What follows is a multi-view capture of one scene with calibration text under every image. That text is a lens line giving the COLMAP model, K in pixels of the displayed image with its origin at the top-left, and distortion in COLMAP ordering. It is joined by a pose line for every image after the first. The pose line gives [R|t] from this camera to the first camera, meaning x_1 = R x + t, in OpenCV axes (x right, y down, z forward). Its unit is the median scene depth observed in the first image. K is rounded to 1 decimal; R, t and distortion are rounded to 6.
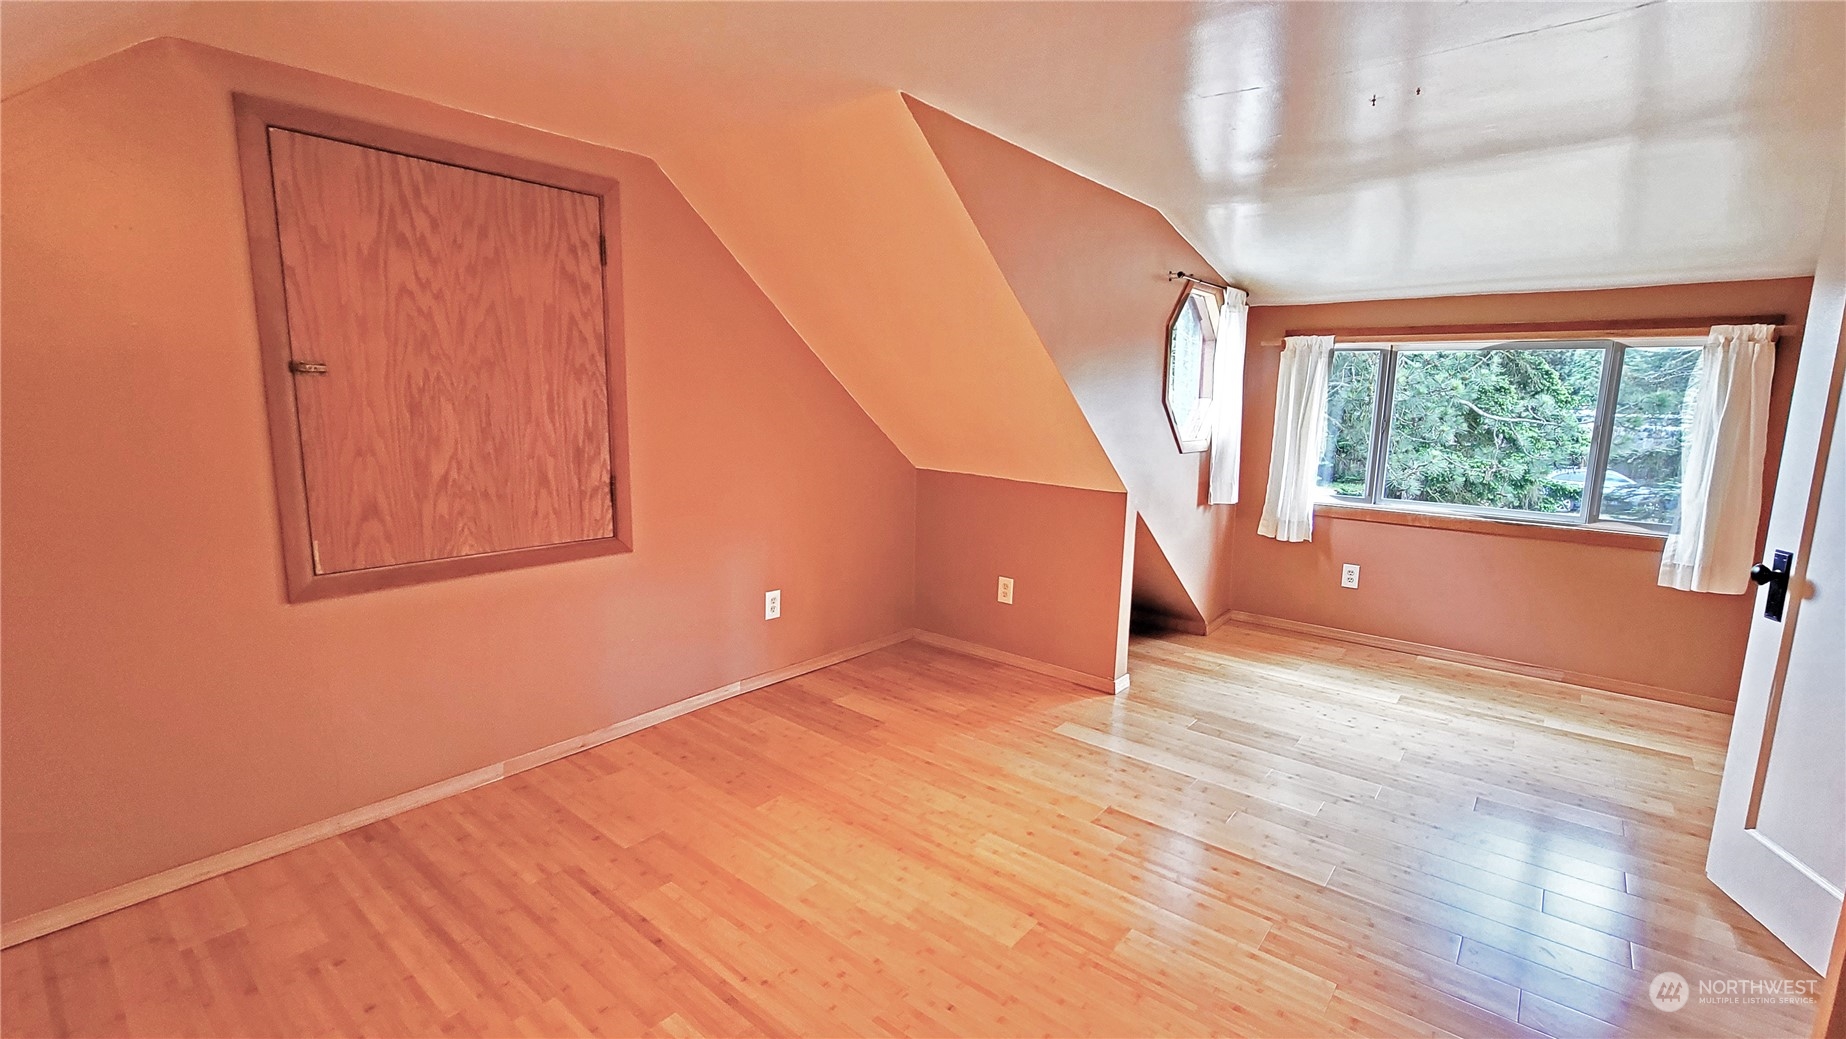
lens RADIAL K [[793.2, 0, 943.8], [0, 793.2, 518.4], [0, 0, 1]] dist [-0.000541, -0.000083]
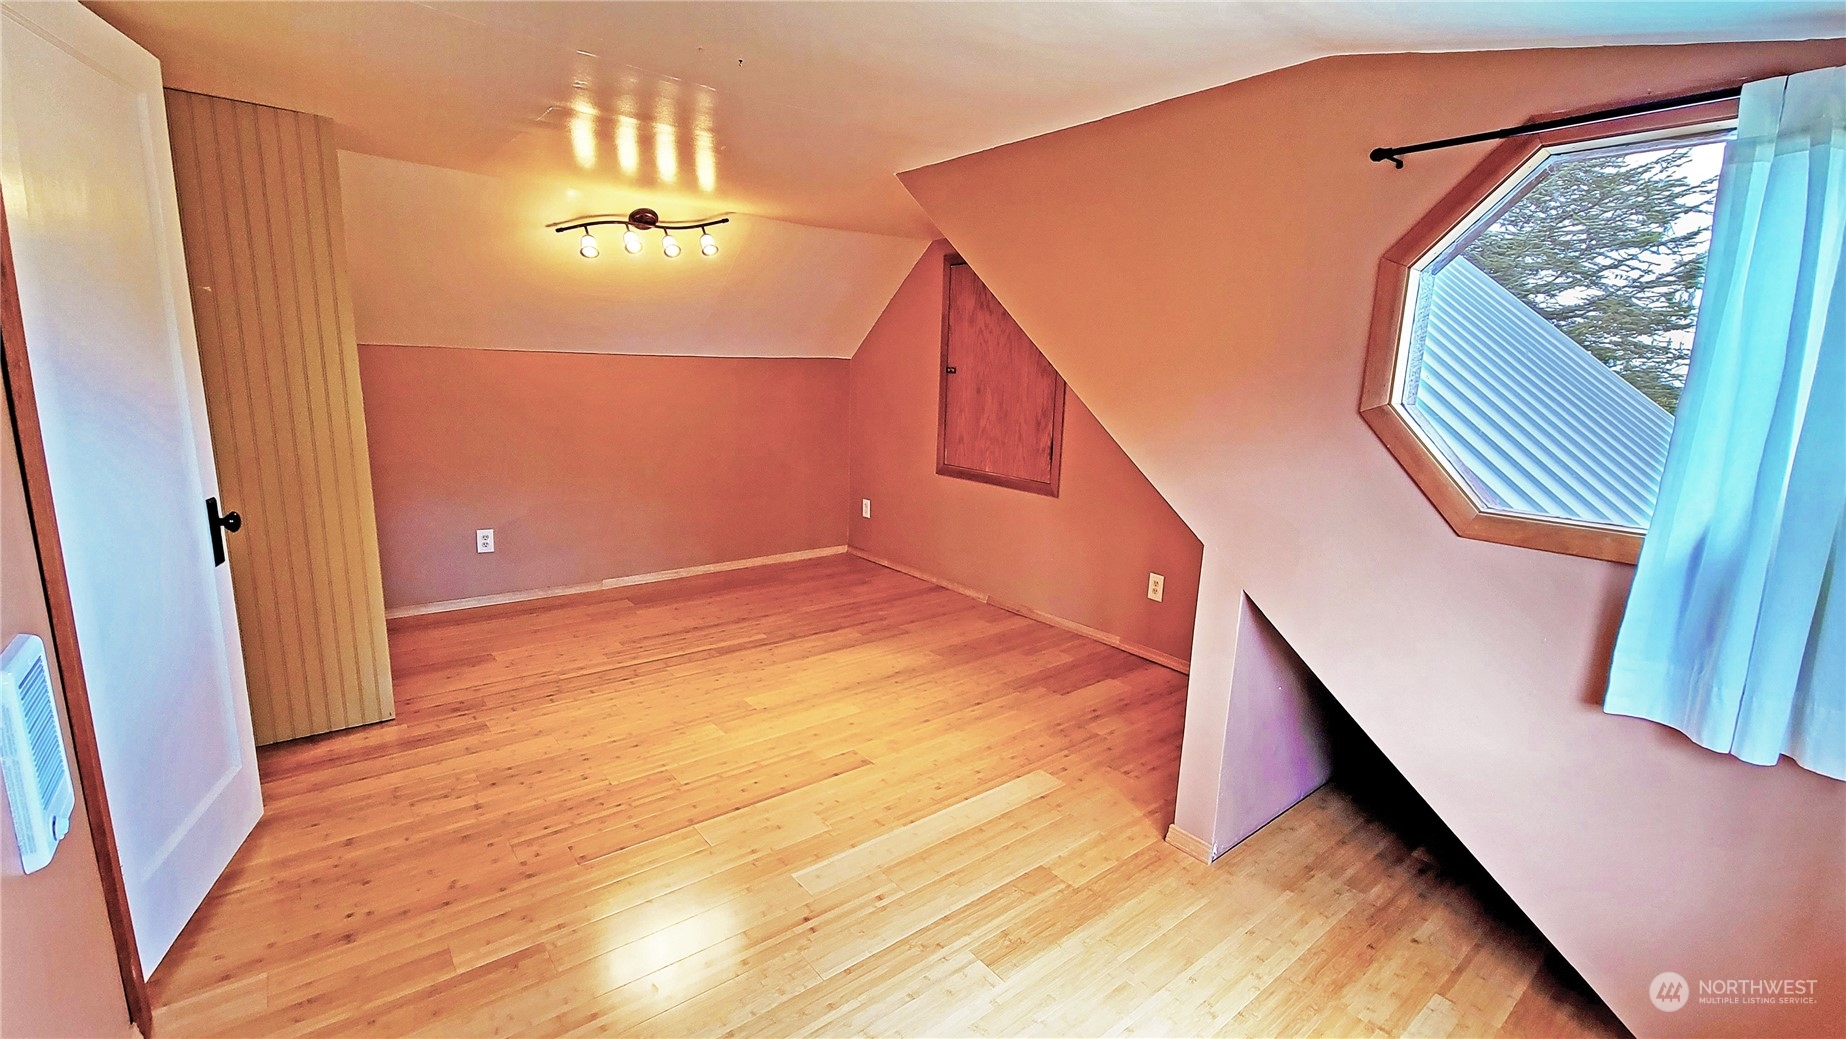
lens RADIAL K [[793.2, 0, 943.8], [0, 793.2, 518.4], [0, 0, 1]] dist [-0.000541, -0.000083]
pose [[-0.197095, 0.158435, -0.967498, 1.255098], [-0.192939, 0.961288, 0.196723, -0.198686], [0.961212, 0.225441, -0.158897, 1.264089]]
